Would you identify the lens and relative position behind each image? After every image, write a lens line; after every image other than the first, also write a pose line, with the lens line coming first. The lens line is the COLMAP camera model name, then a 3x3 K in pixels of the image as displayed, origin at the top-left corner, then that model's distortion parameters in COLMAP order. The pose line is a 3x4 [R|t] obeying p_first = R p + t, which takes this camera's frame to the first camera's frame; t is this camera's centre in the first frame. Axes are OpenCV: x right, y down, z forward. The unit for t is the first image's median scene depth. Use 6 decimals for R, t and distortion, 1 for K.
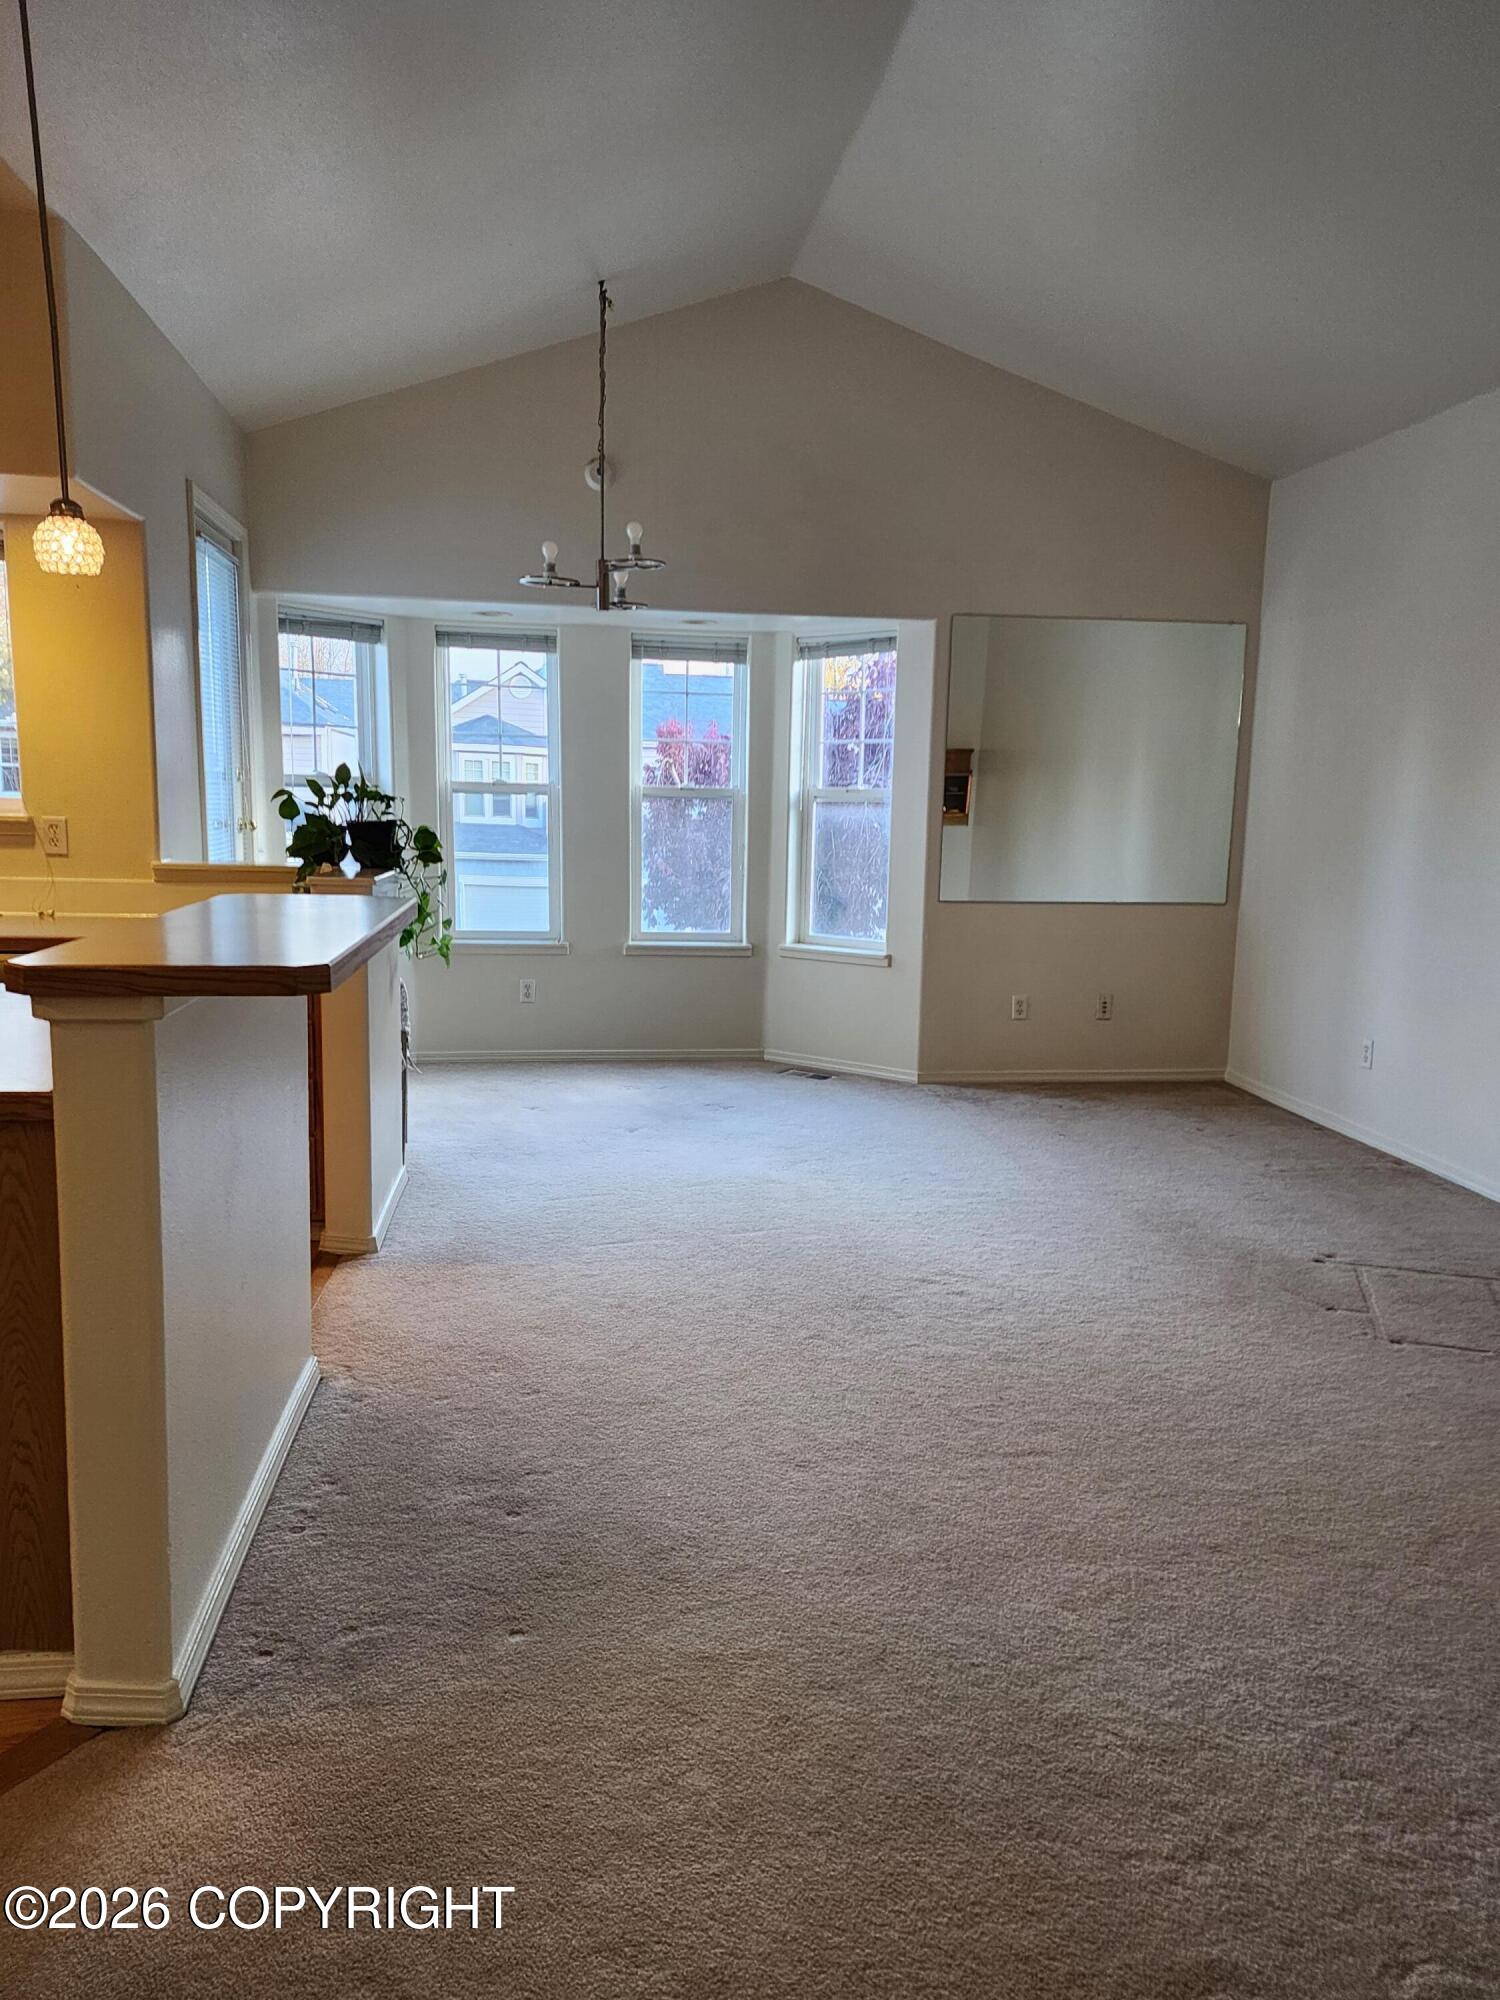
lens RADIAL K [[1436.4, 0, 763.0], [0, 1436.4, 1010.5], [0, 0, 1]] dist [0.079545, -0.059870]
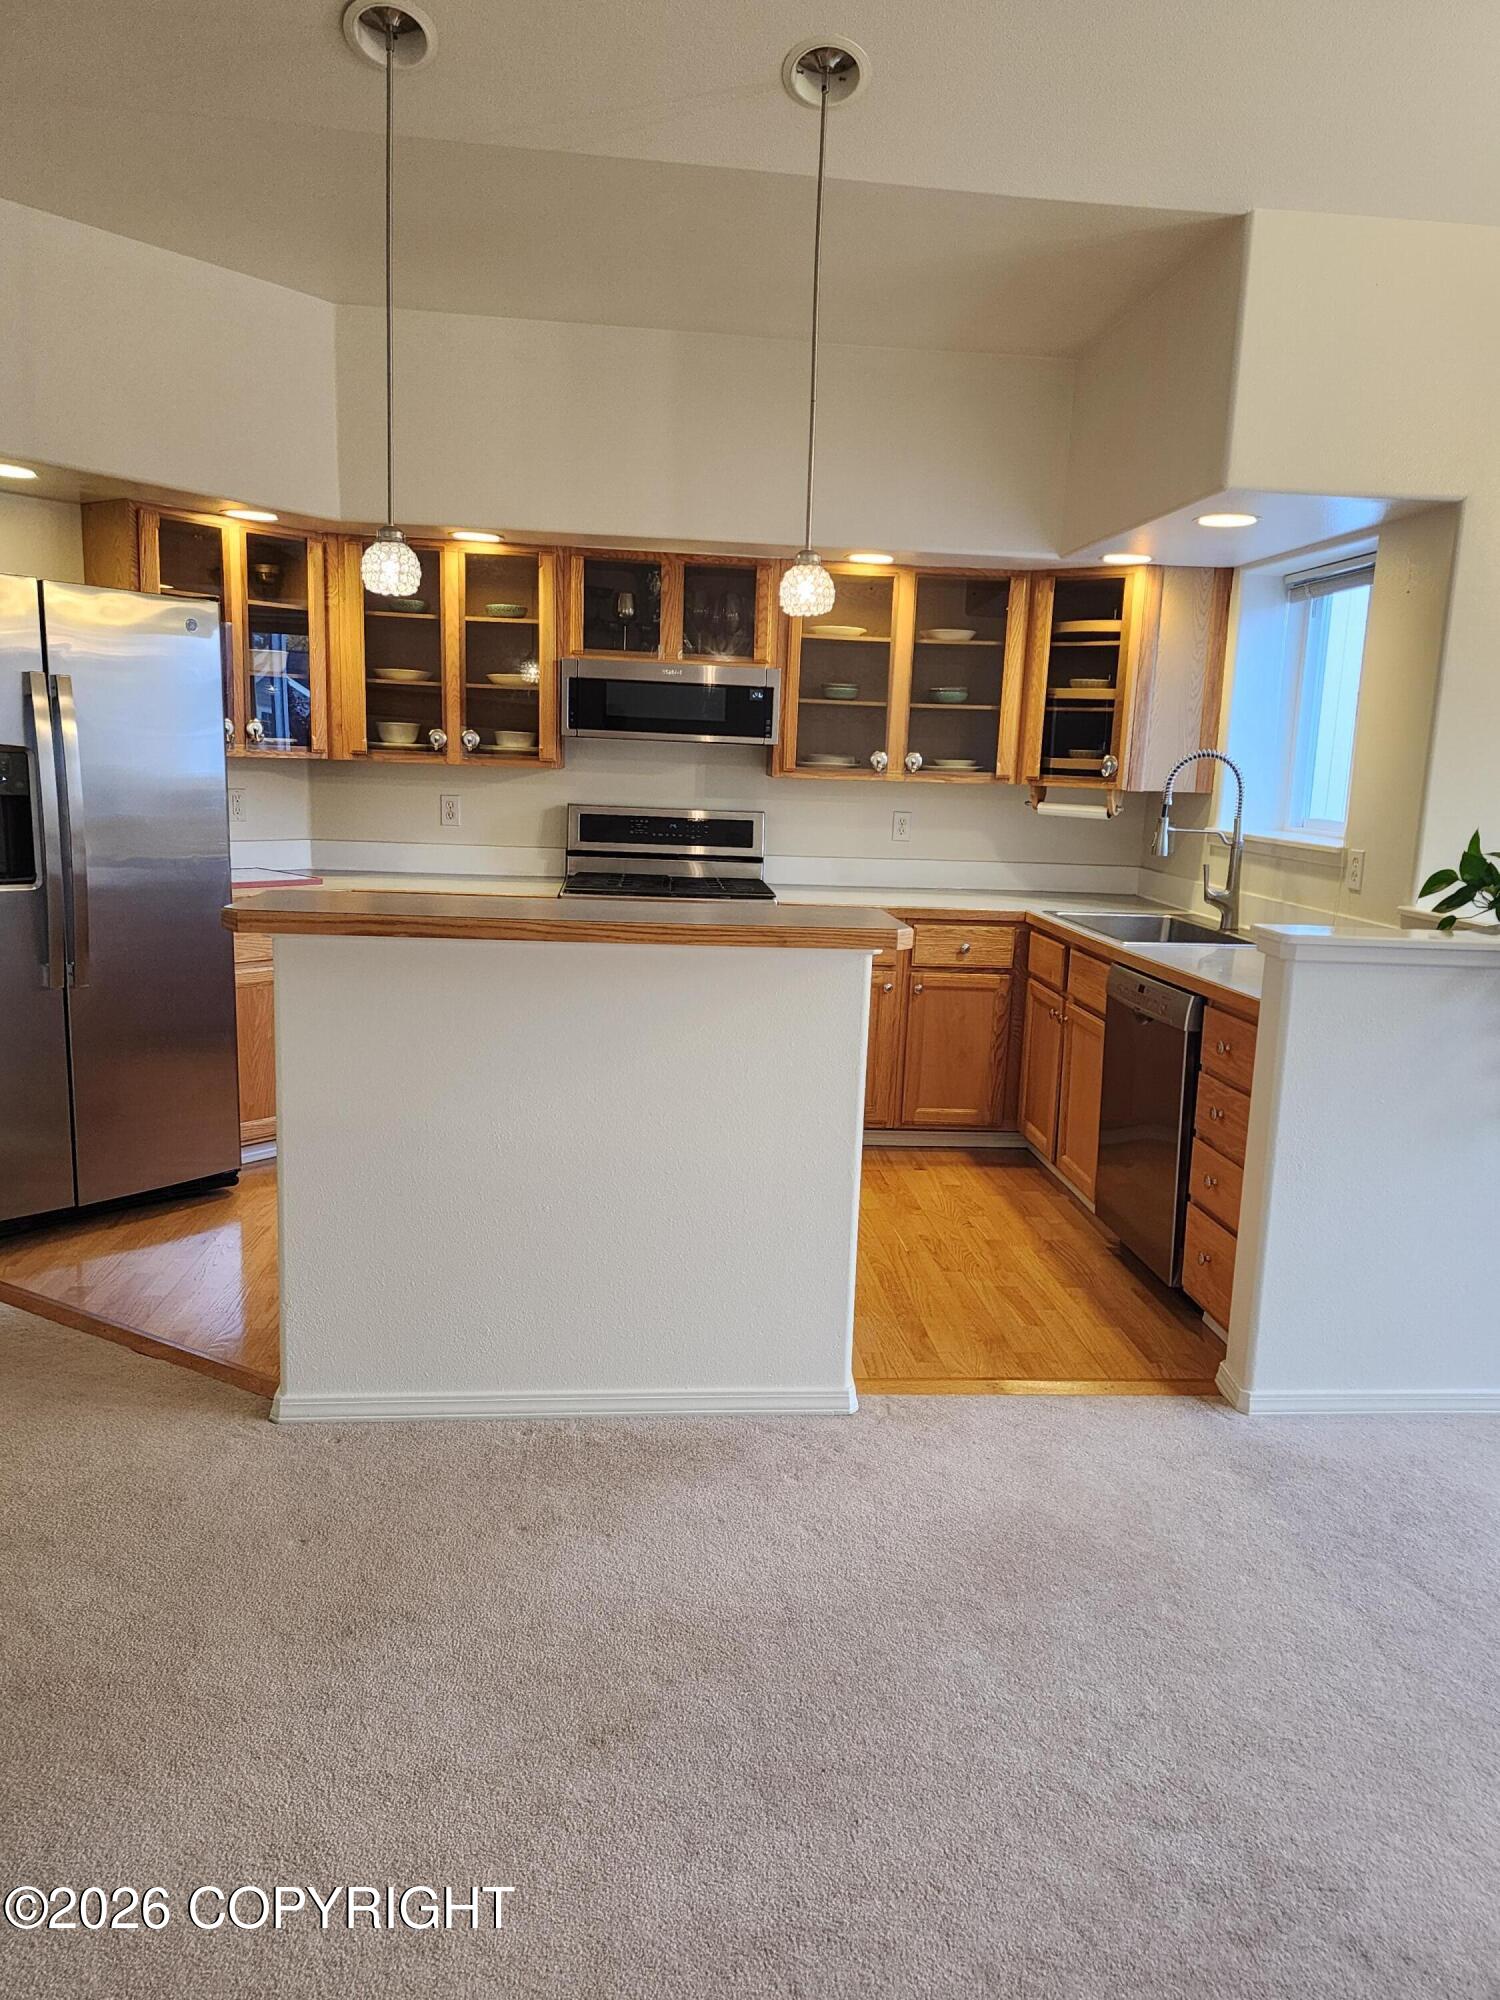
lens RADIAL K [[1436.4, 0, 774.6], [0, 1436.4, 1002.0], [0, 0, 1]] dist [0.079545, -0.059870]
pose [[-0.027551, 0.144955, -0.989055, 0.351165], [-0.186712, 0.971271, 0.147550, -0.083854], [0.982028, 0.188734, 0.000306, 0.522994]]
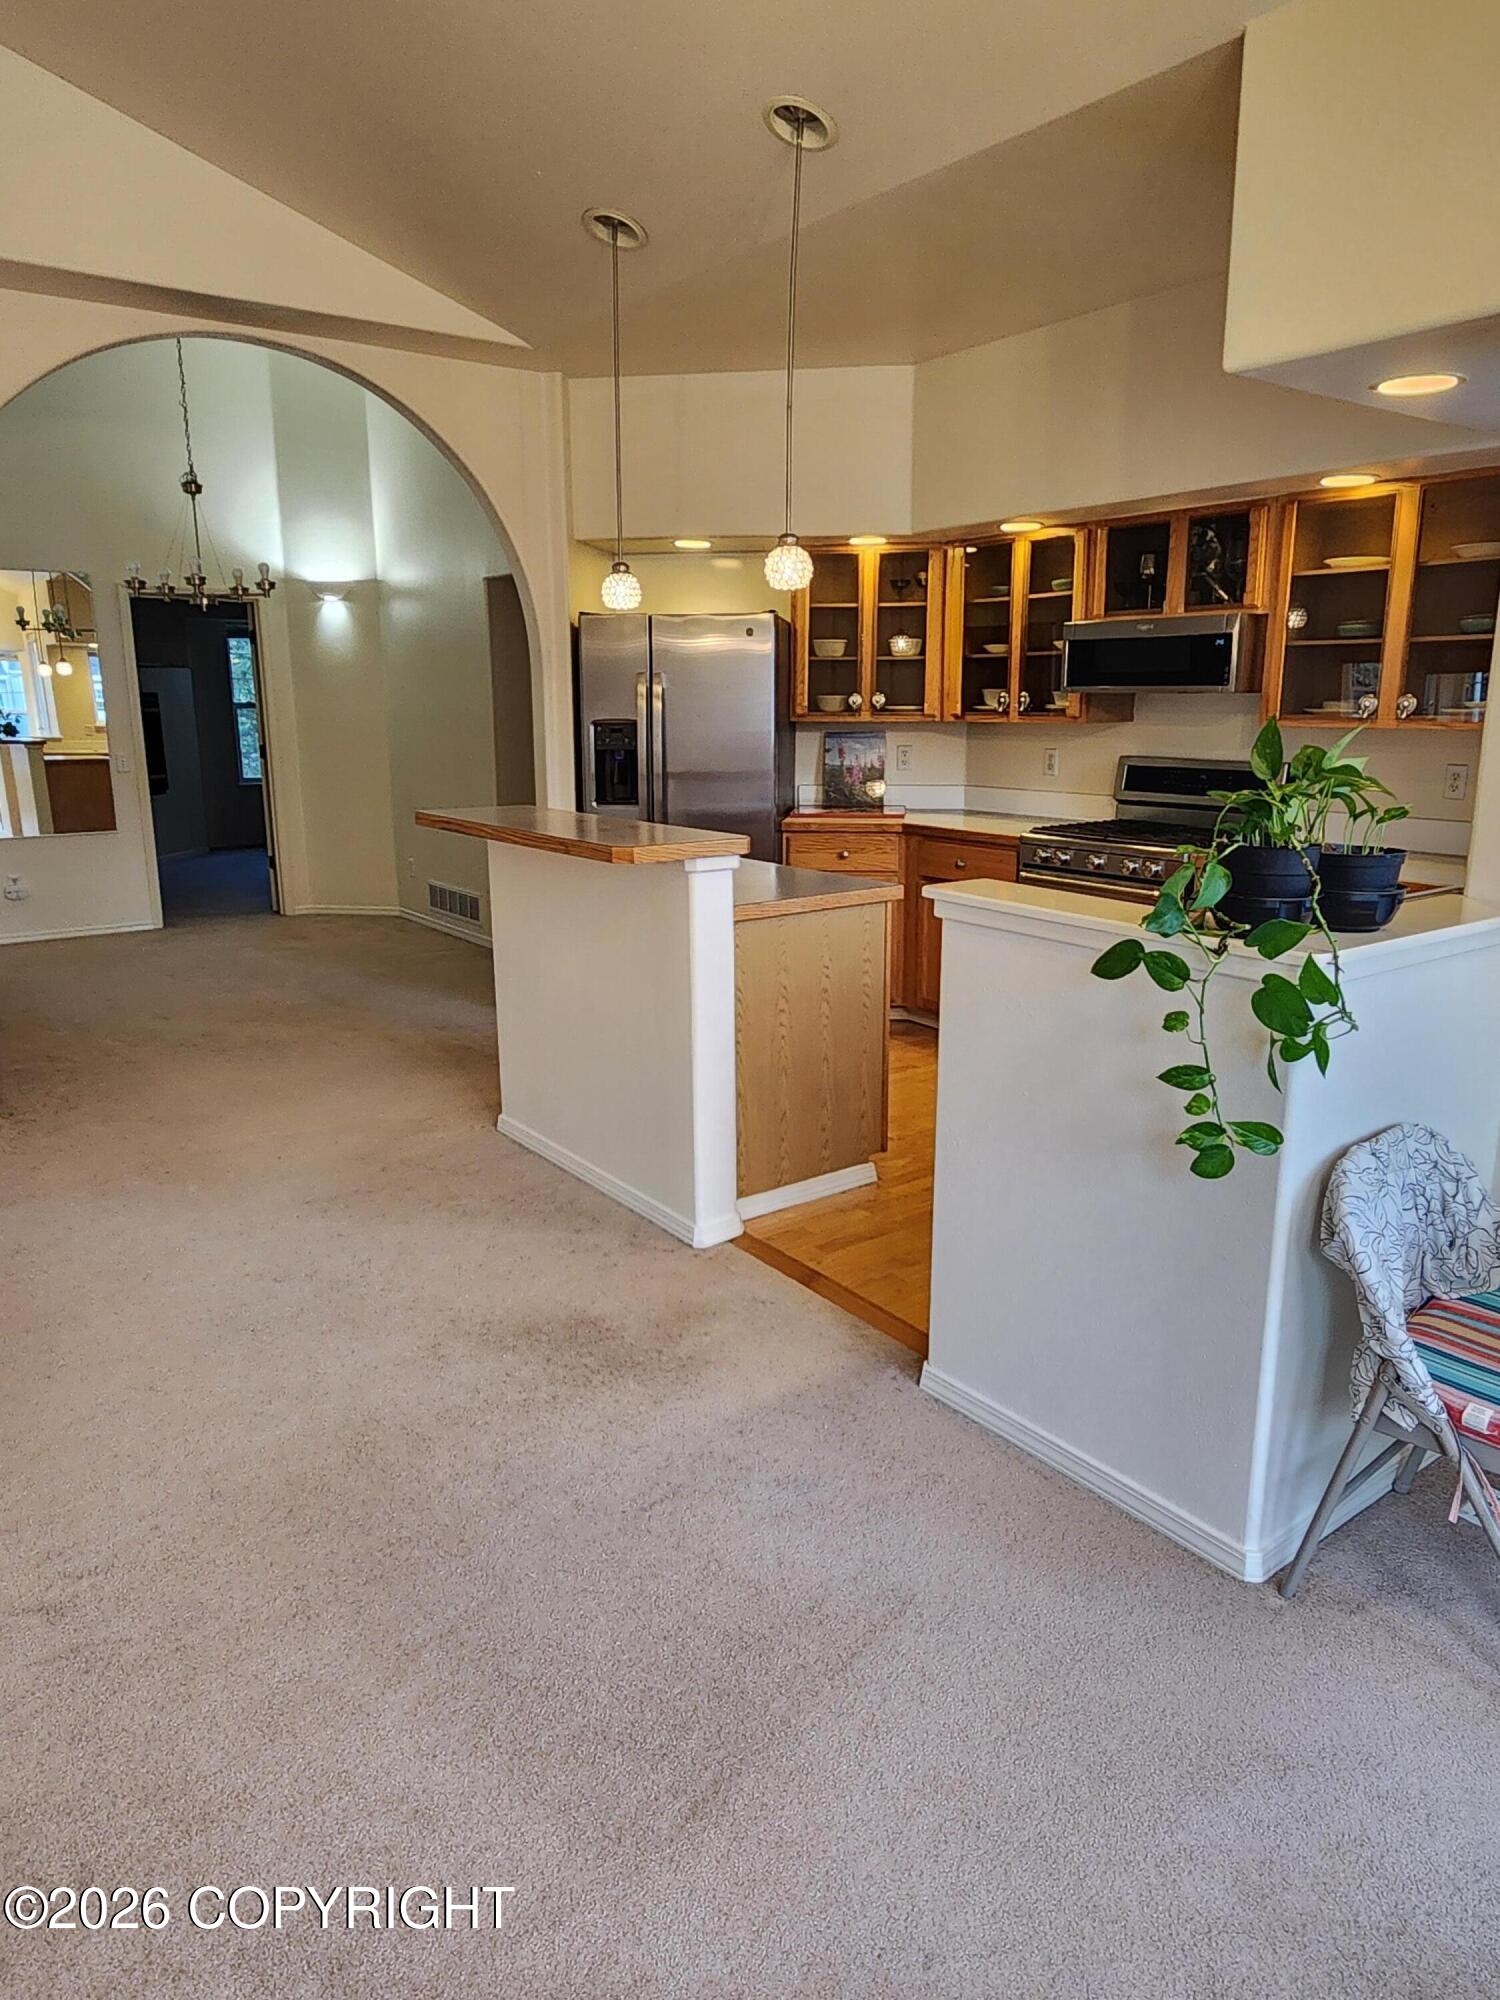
lens RADIAL K [[1304.8, 0, 745.0], [0, 1304.8, 991.7], [0, 0, 1]] dist [0.006007, -0.007461]
pose [[-0.880405, 0.081274, -0.467206, 0.078689], [-0.091047, 0.937907, 0.334726, -0.175353], [0.465400, 0.337232, -0.818338, 1.060792]]
